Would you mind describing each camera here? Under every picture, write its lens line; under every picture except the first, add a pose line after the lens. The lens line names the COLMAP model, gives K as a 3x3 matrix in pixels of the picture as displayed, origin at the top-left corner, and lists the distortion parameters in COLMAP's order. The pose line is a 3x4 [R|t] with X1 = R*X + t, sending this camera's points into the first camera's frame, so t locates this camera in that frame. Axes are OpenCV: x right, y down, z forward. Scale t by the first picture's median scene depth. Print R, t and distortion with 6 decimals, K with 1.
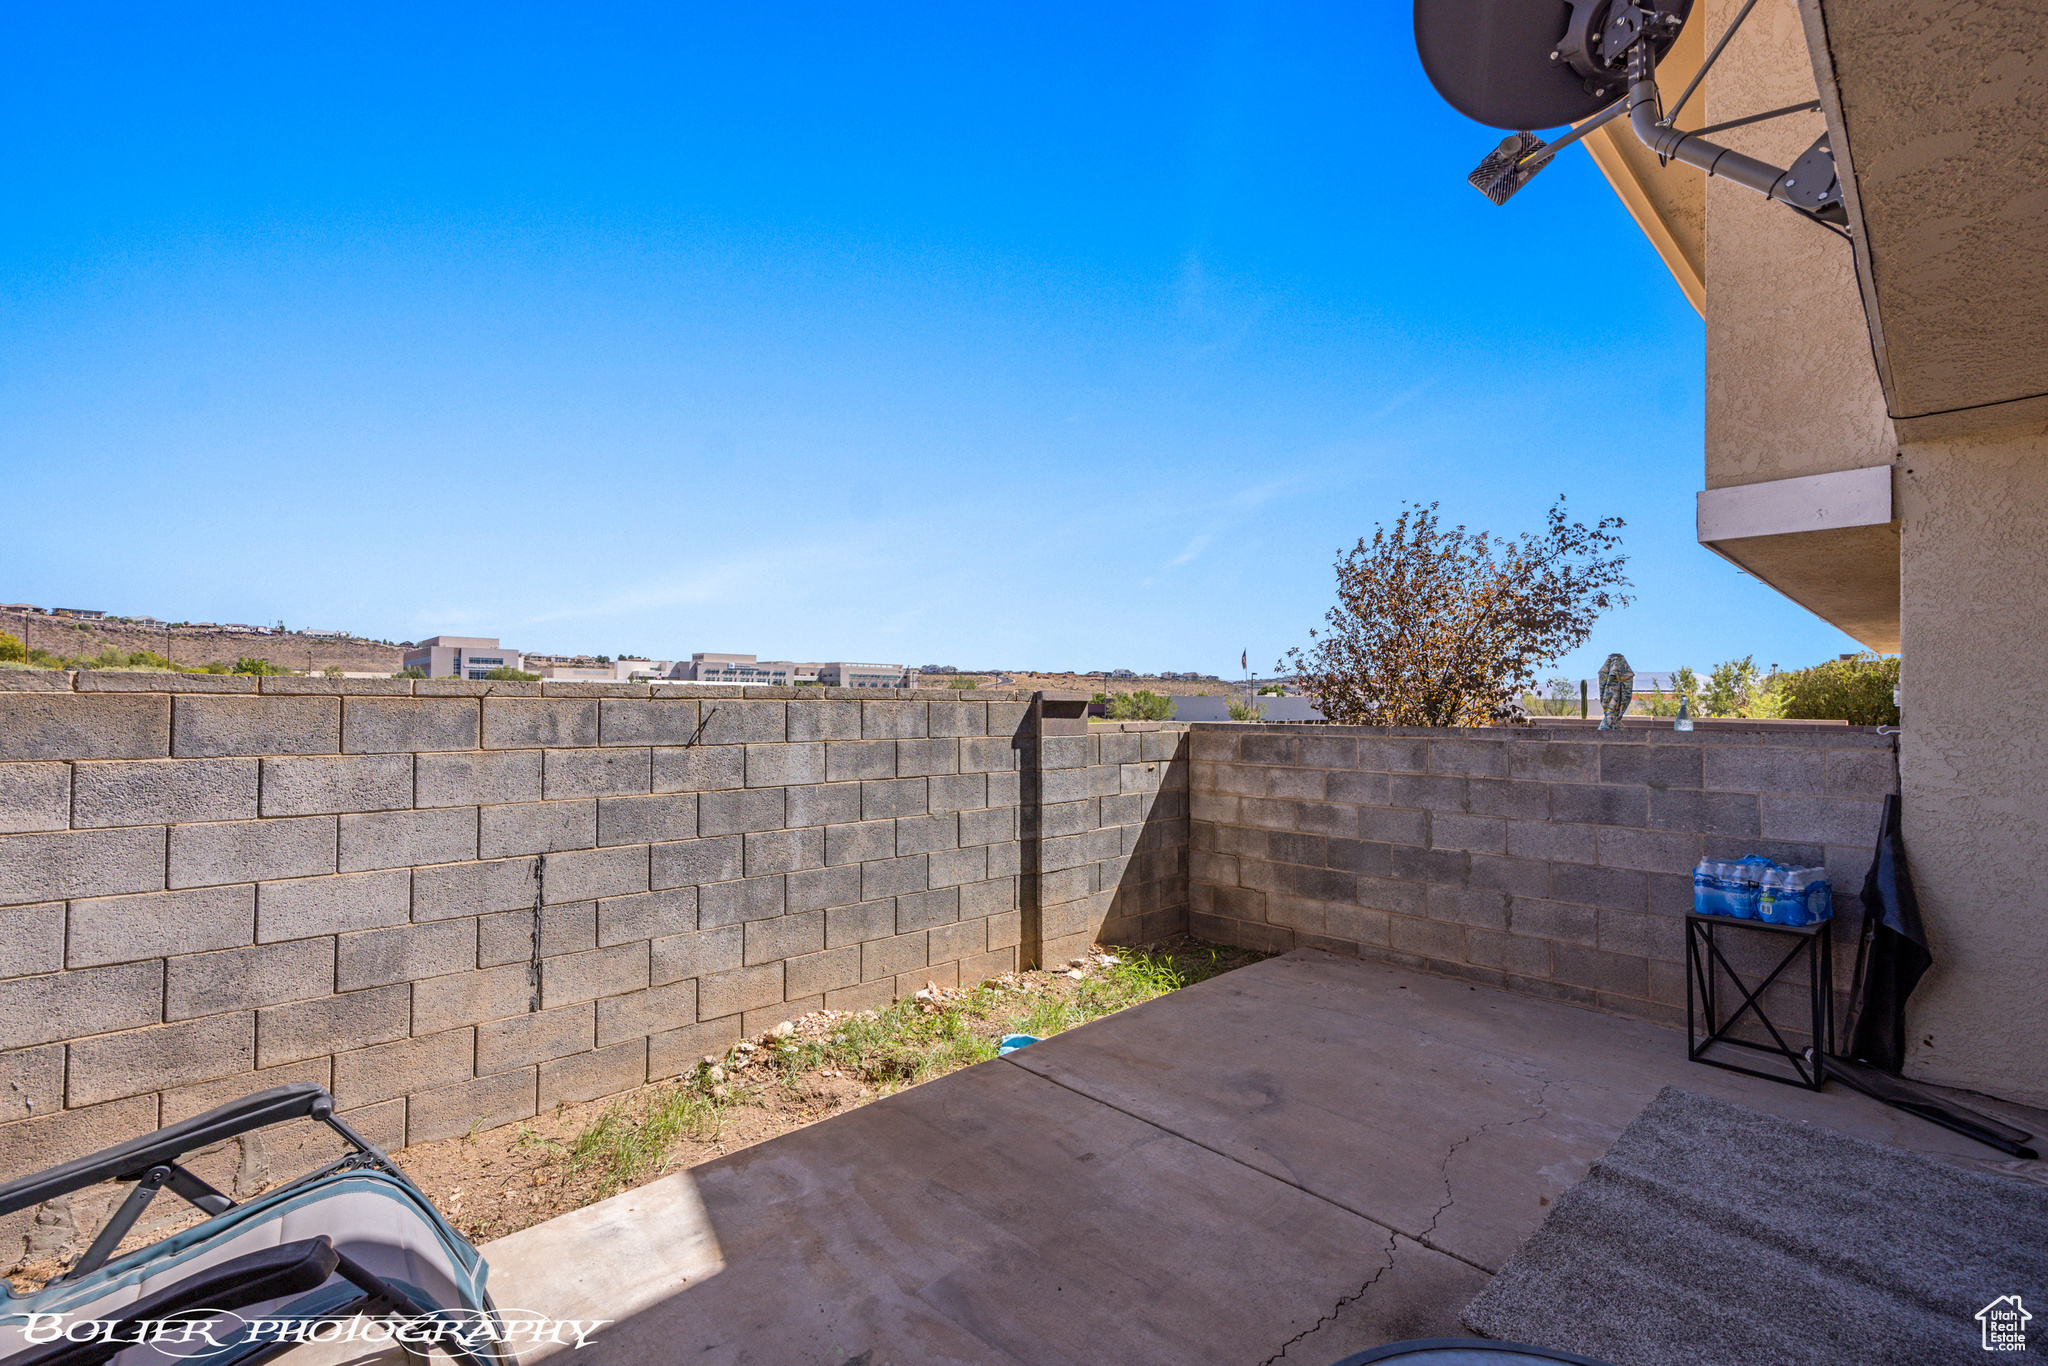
lens RADIAL K [[855.0, 0, 1008.0], [0, 855.0, 688.8], [0, 0, 1]] dist [0.003049, 0.000276]
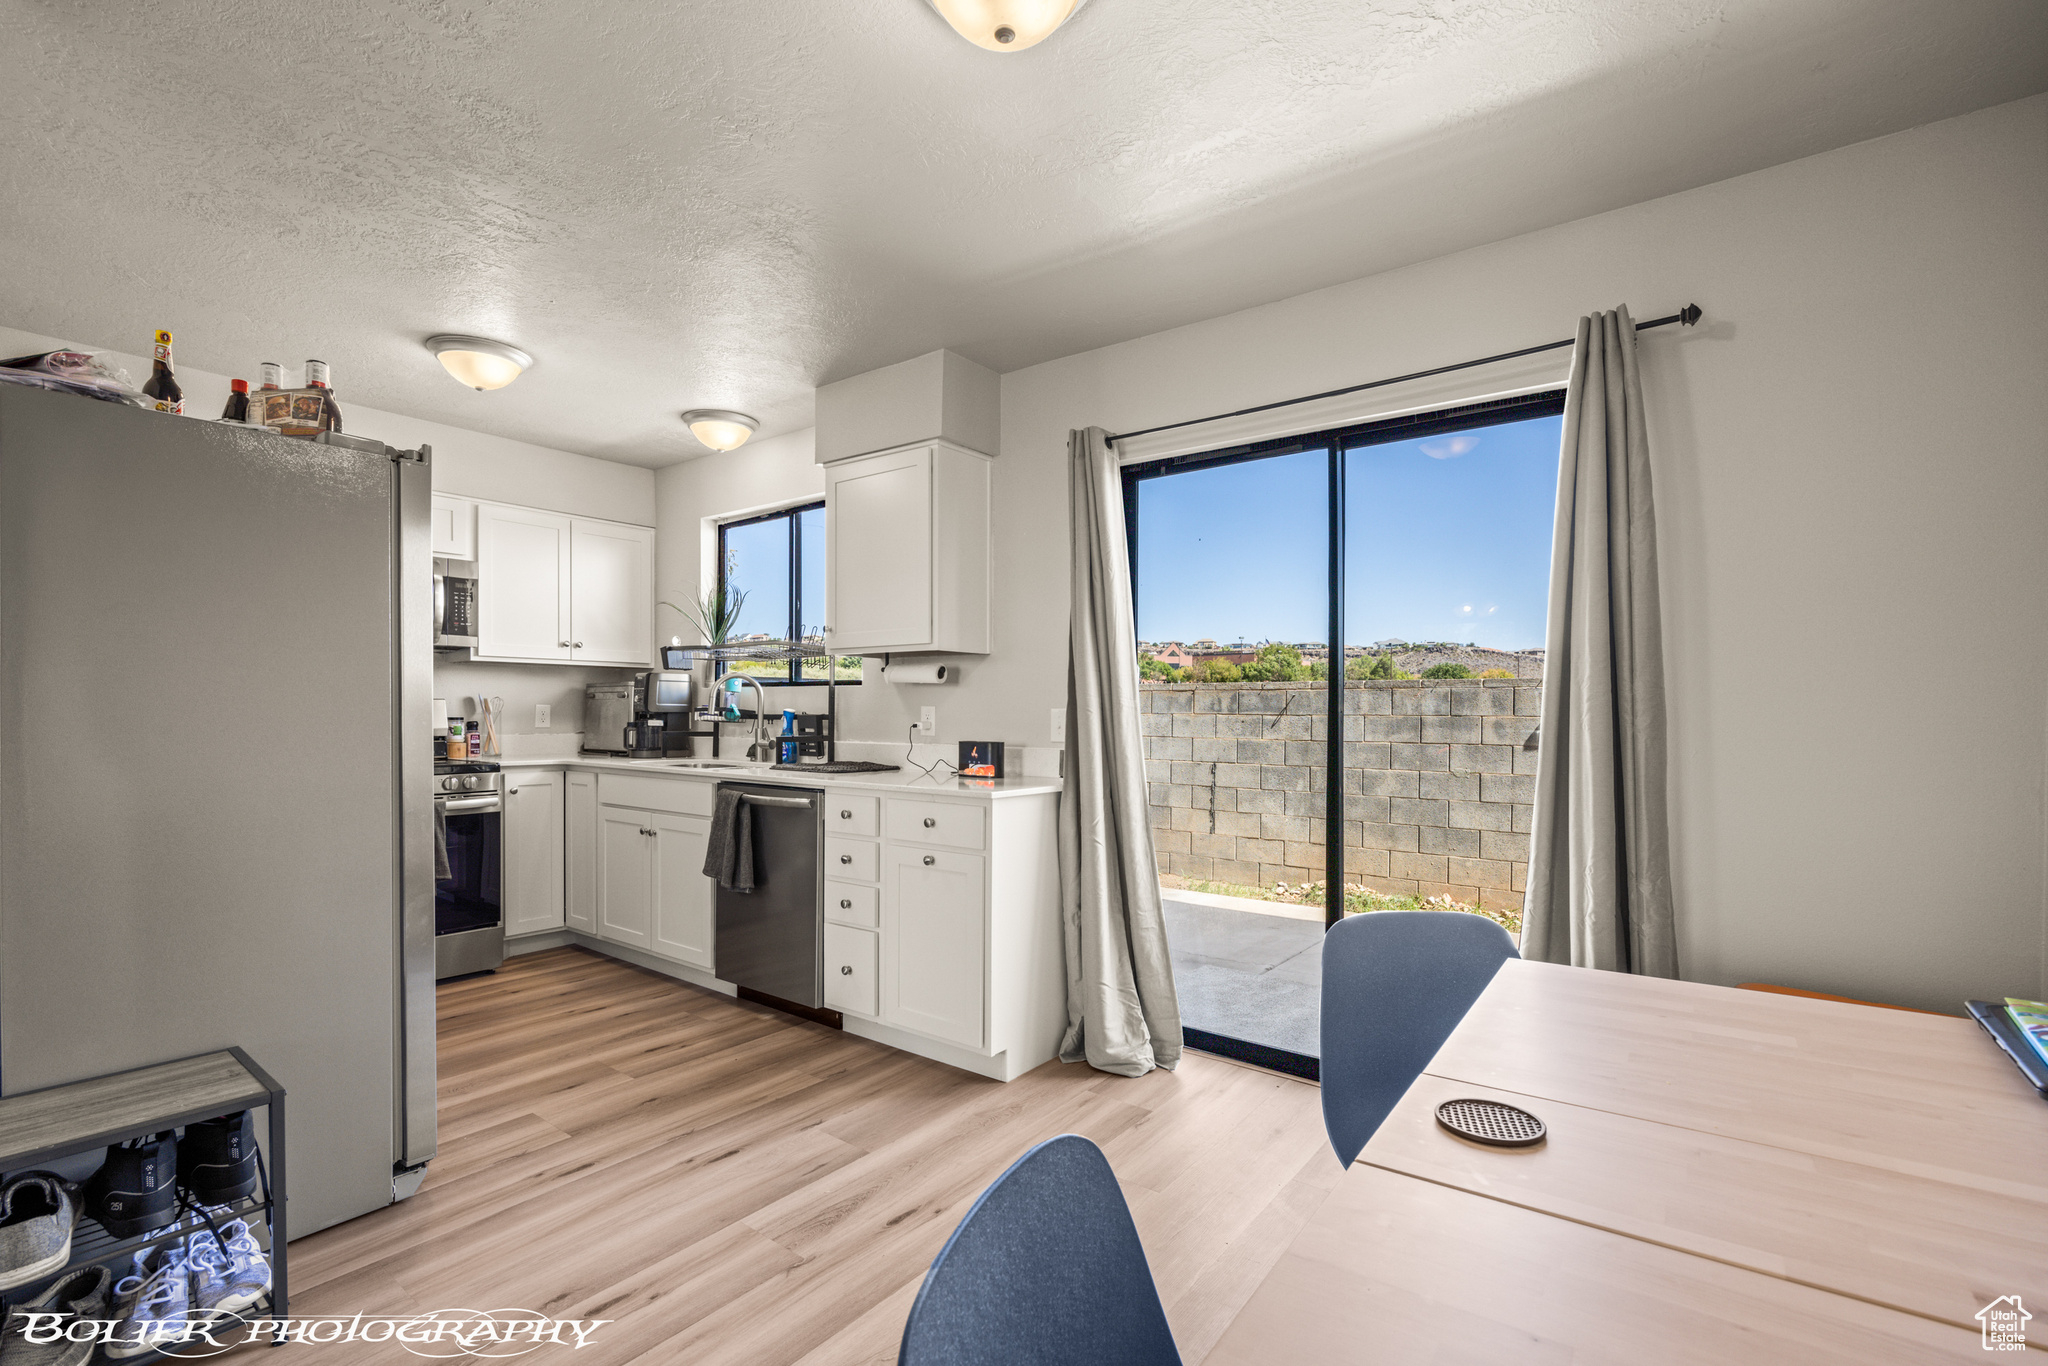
lens RADIAL K [[897.9, 0, 1036.6], [0, 897.9, 715.6], [0, 0, 1]] dist [-0.008099, -0.001359]
pose [[0.208646, -0.005150, -0.977978, 1.205077], [0.006754, 0.999970, -0.003825, 0.061484], [0.977968, -0.005808, 0.208674, 0.066667]]
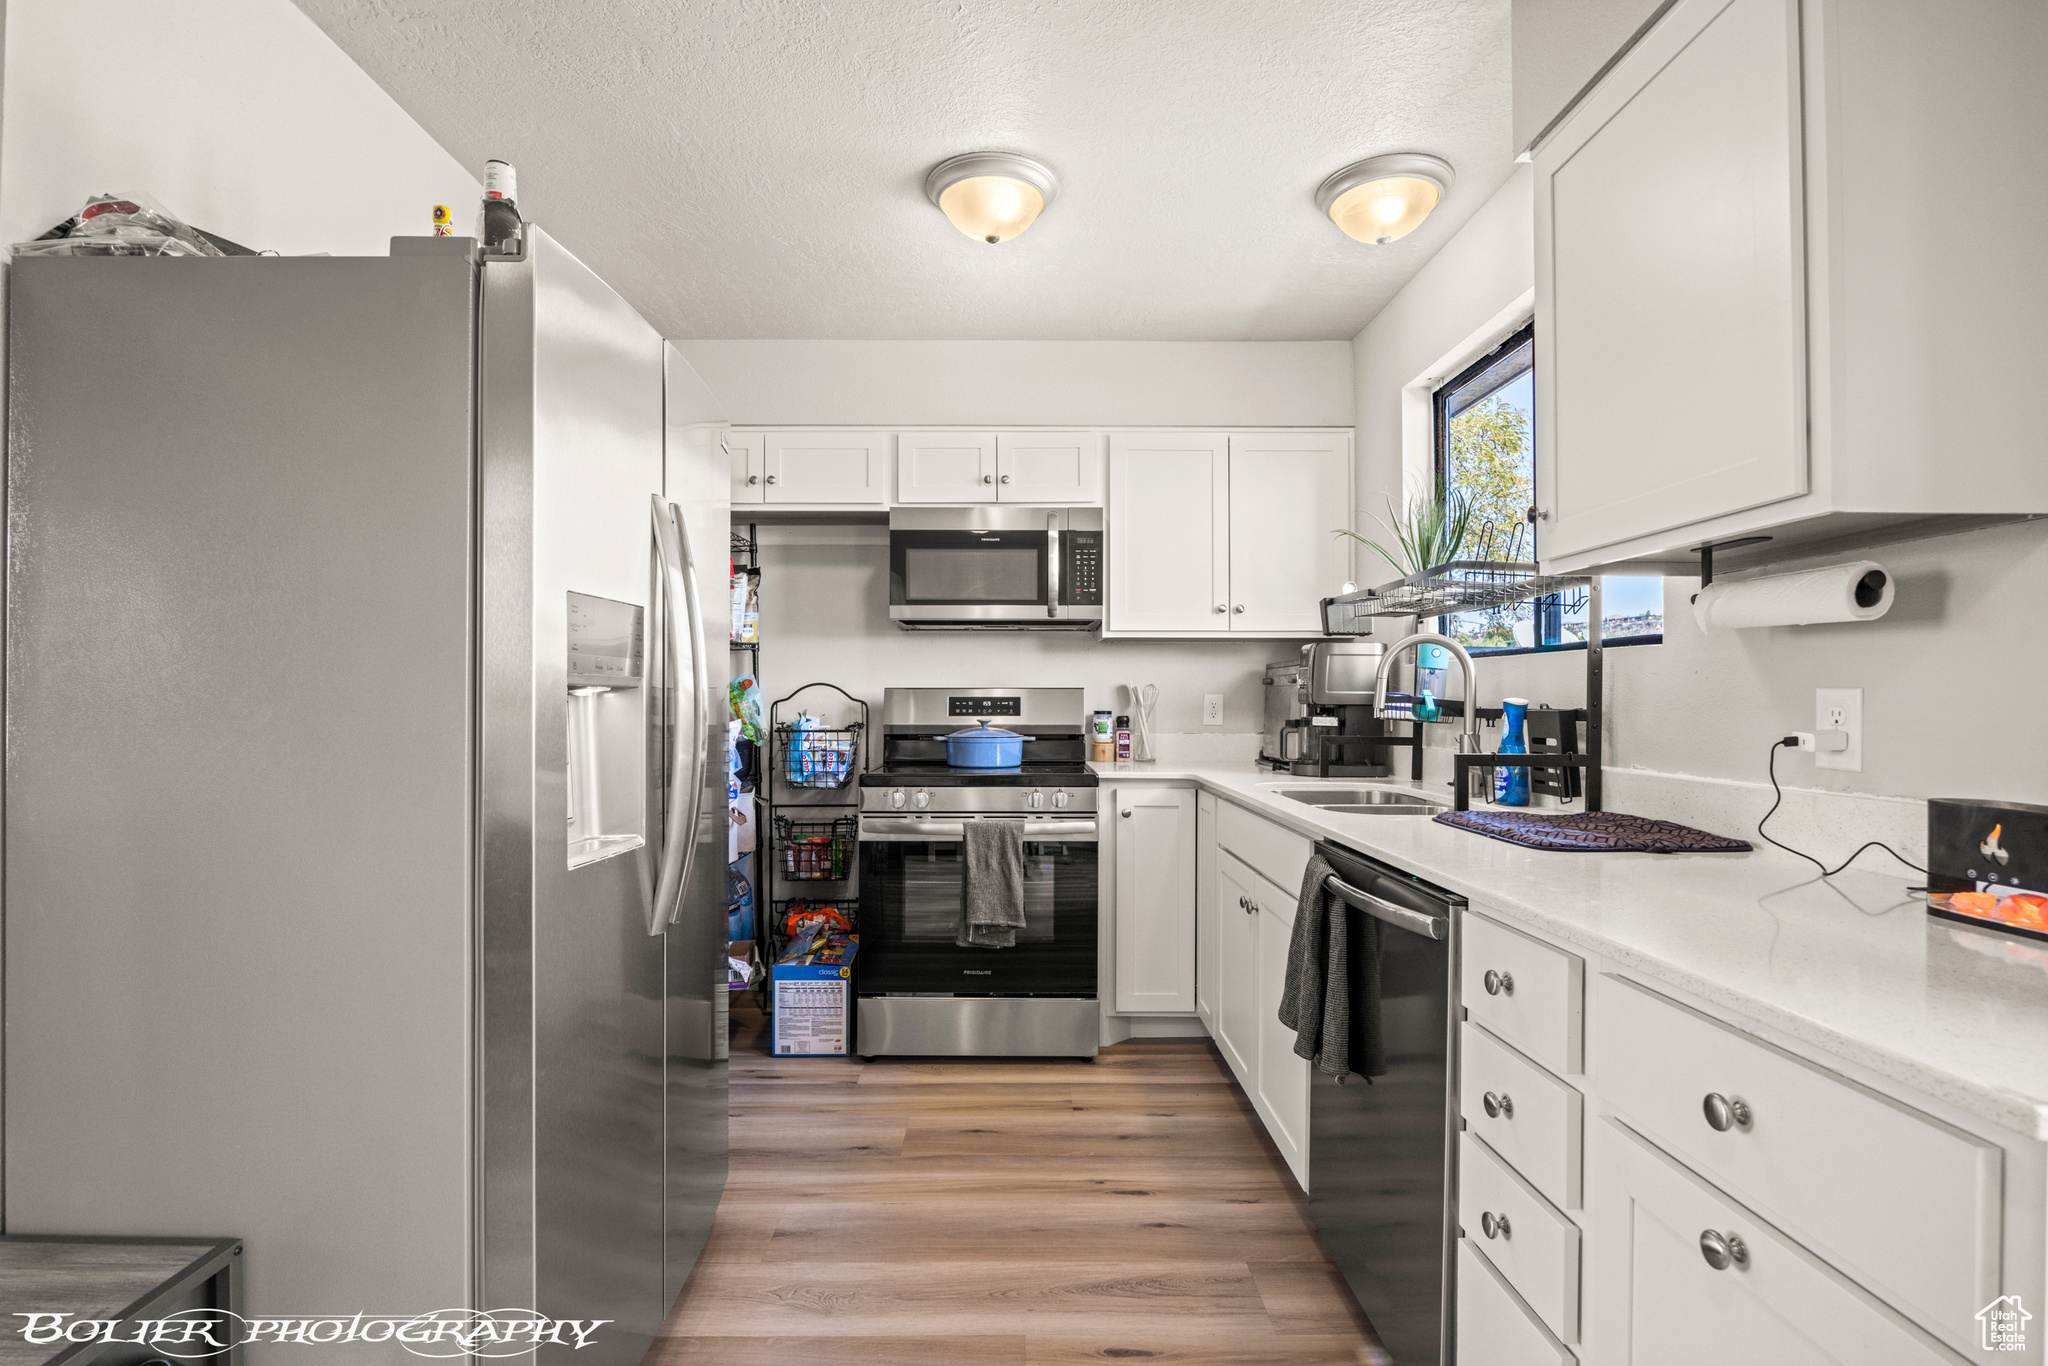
lens RADIAL K [[960.8, 0, 1031.8], [0, 960.8, 695.9], [0, 0, 1]] dist [-0.010951, 0.000706]
pose [[-0.648692, -0.015607, -0.760891, 0.826310], [-0.002235, 0.999824, -0.018602, 0.058105], [0.761048, -0.010366, -0.648613, 0.137358]]
